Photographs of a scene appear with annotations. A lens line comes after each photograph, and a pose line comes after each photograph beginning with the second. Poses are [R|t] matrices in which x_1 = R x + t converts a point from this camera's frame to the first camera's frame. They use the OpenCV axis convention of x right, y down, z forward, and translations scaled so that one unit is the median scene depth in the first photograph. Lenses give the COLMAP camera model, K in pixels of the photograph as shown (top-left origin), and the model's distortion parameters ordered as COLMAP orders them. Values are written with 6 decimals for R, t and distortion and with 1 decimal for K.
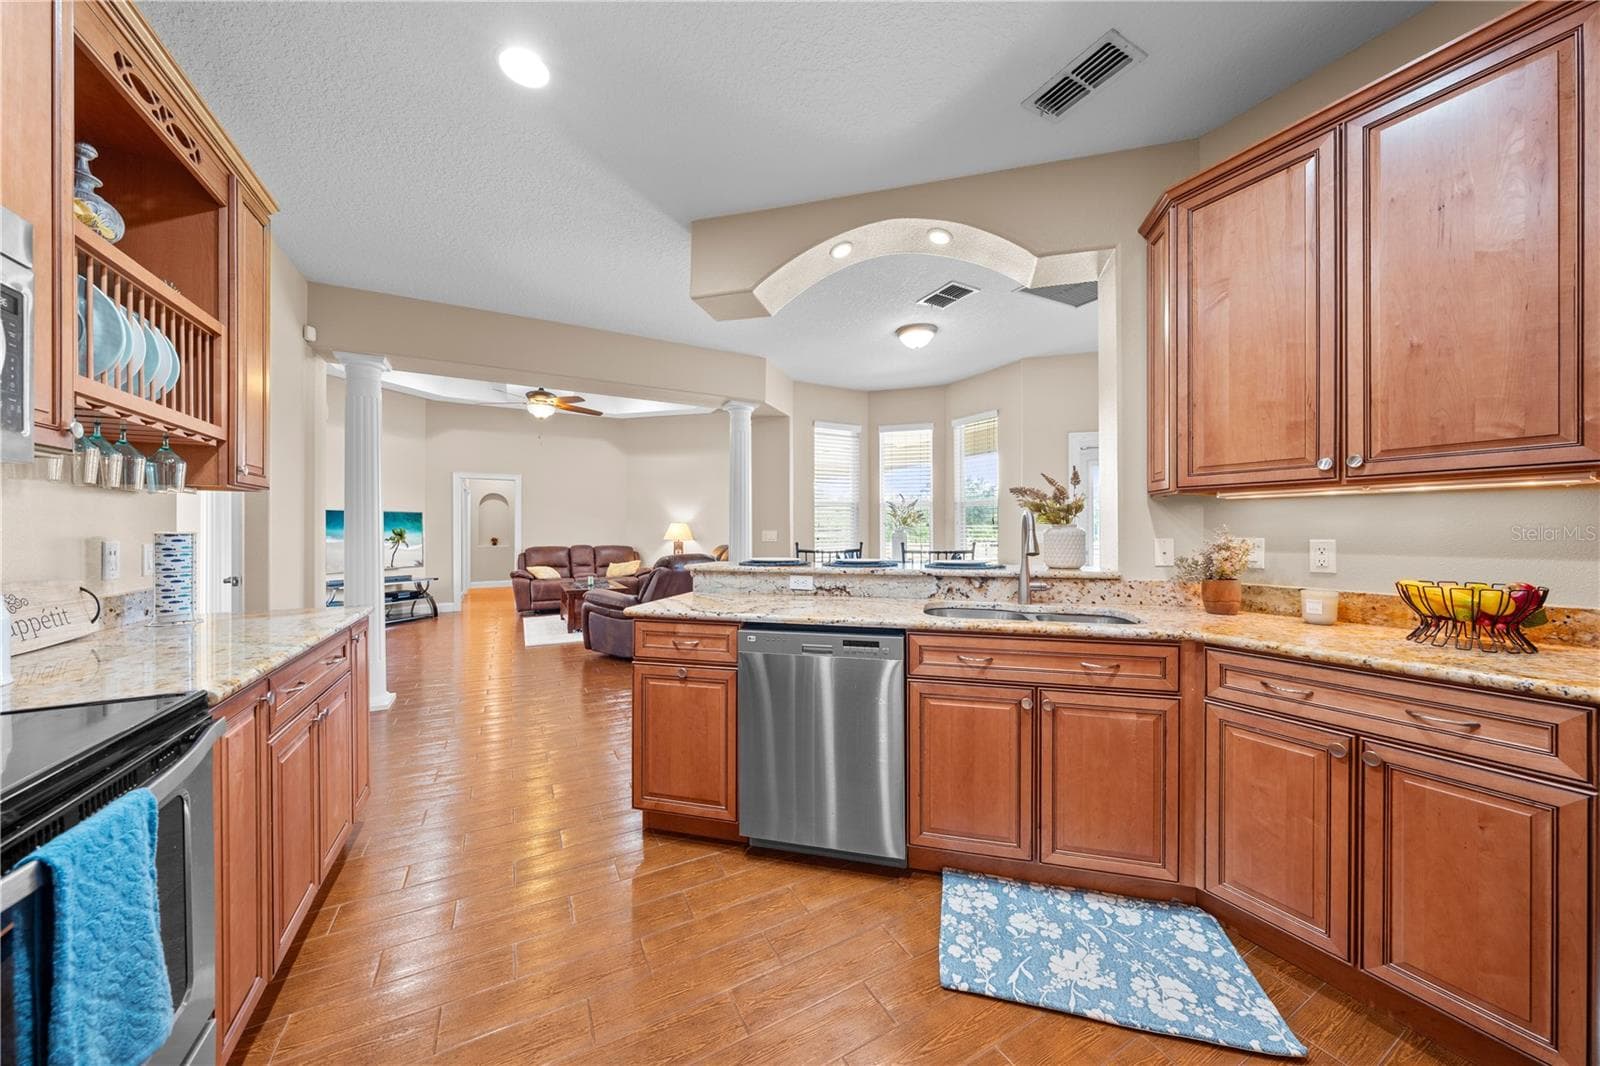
lens RADIAL K [[540.4, 0, 803.6], [0, 540.4, 530.7], [0, 0, 1]] dist [-0.000951, -0.000150]
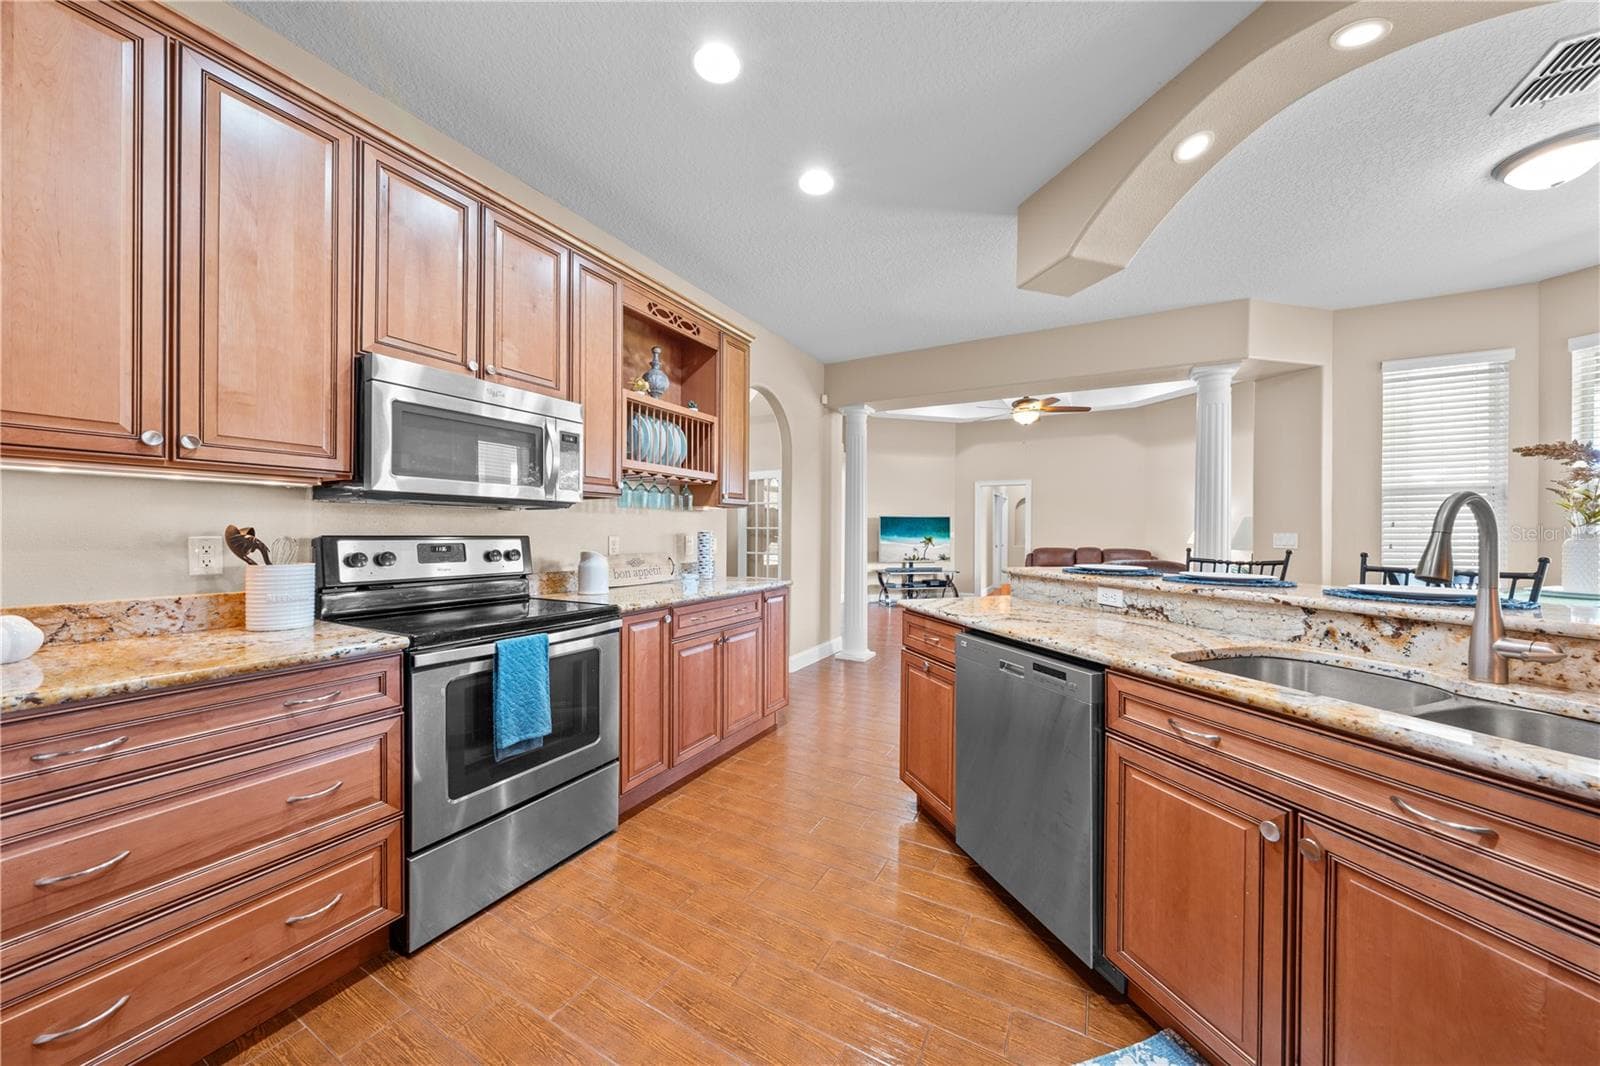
lens RADIAL K [[544.8, 0, 806.2], [0, 544.8, 532.3], [0, 0, 1]] dist [-0.000763, -0.000018]
pose [[0.544510, 0.004632, -0.838741, 0.595919], [-0.004913, 0.999985, 0.002333, 0.000299], [0.838740, 0.002850, 0.544525, 0.248658]]
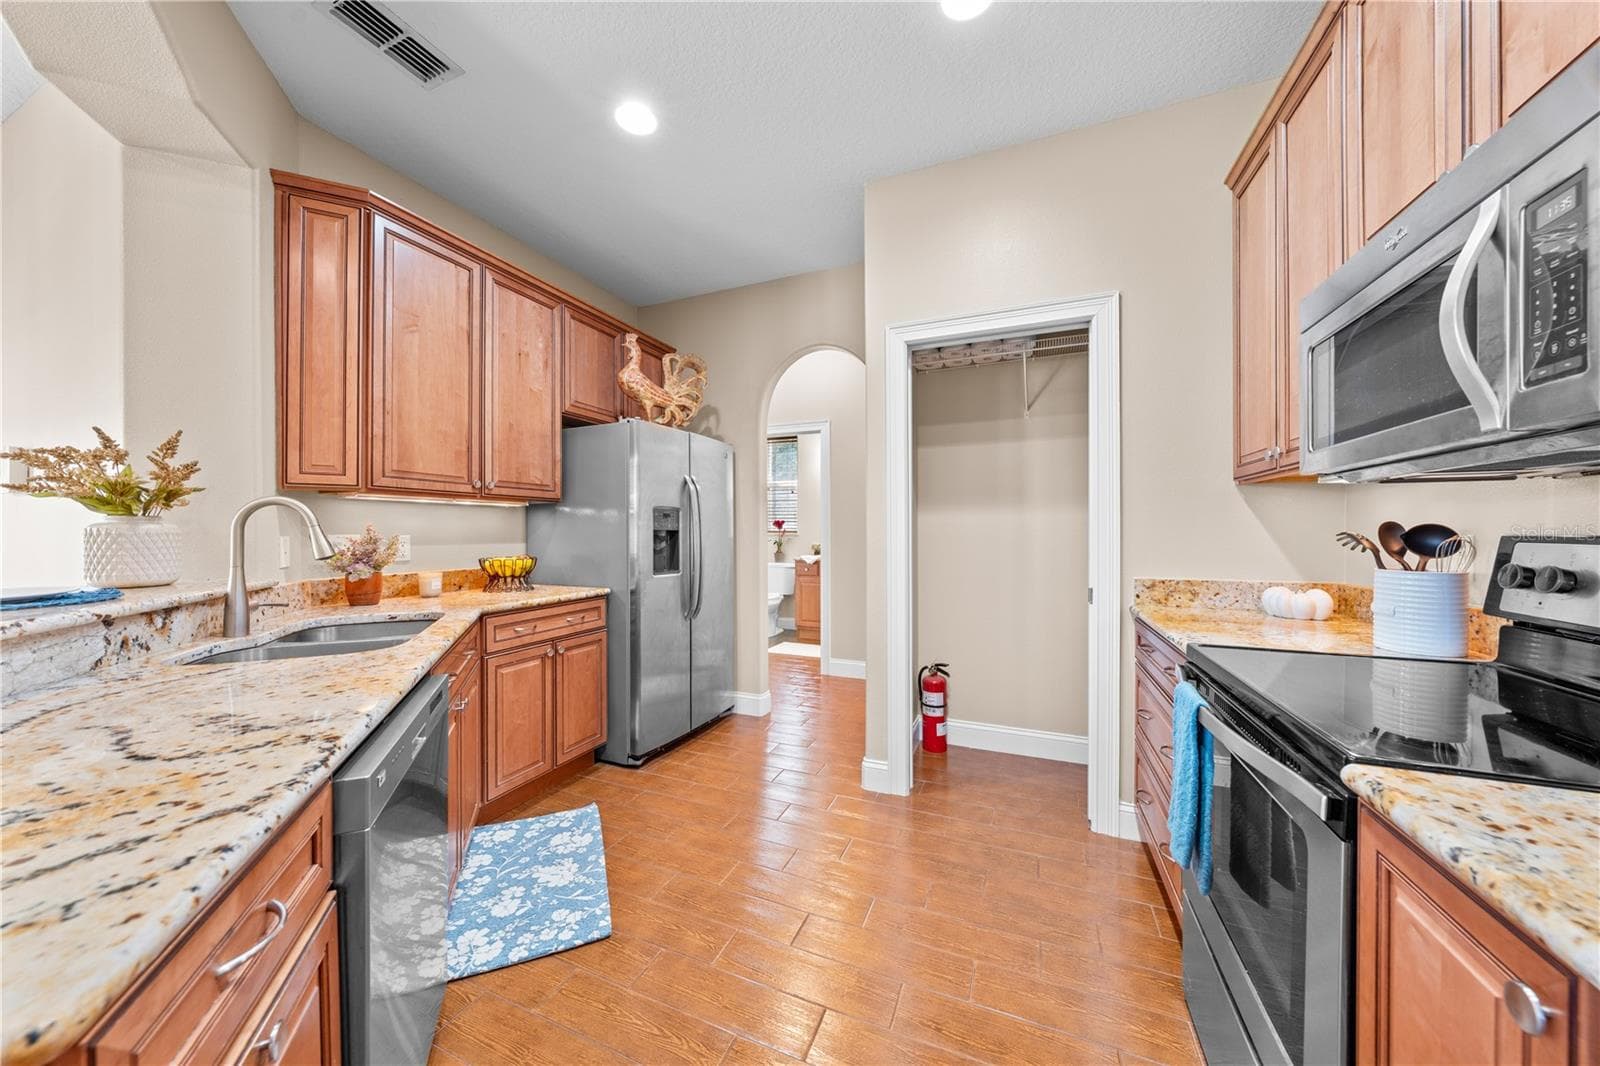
lens RADIAL K [[540.5, 0, 800.2], [0, 540.5, 529.3], [0, 0, 1]] dist [-0.000485, 0.000192]
pose [[-0.617809, 0.004095, 0.786317, -0.664588], [0.000883, 0.999989, -0.004514, 0.008810], [-0.786327, -0.002094, -0.617806, 1.060588]]
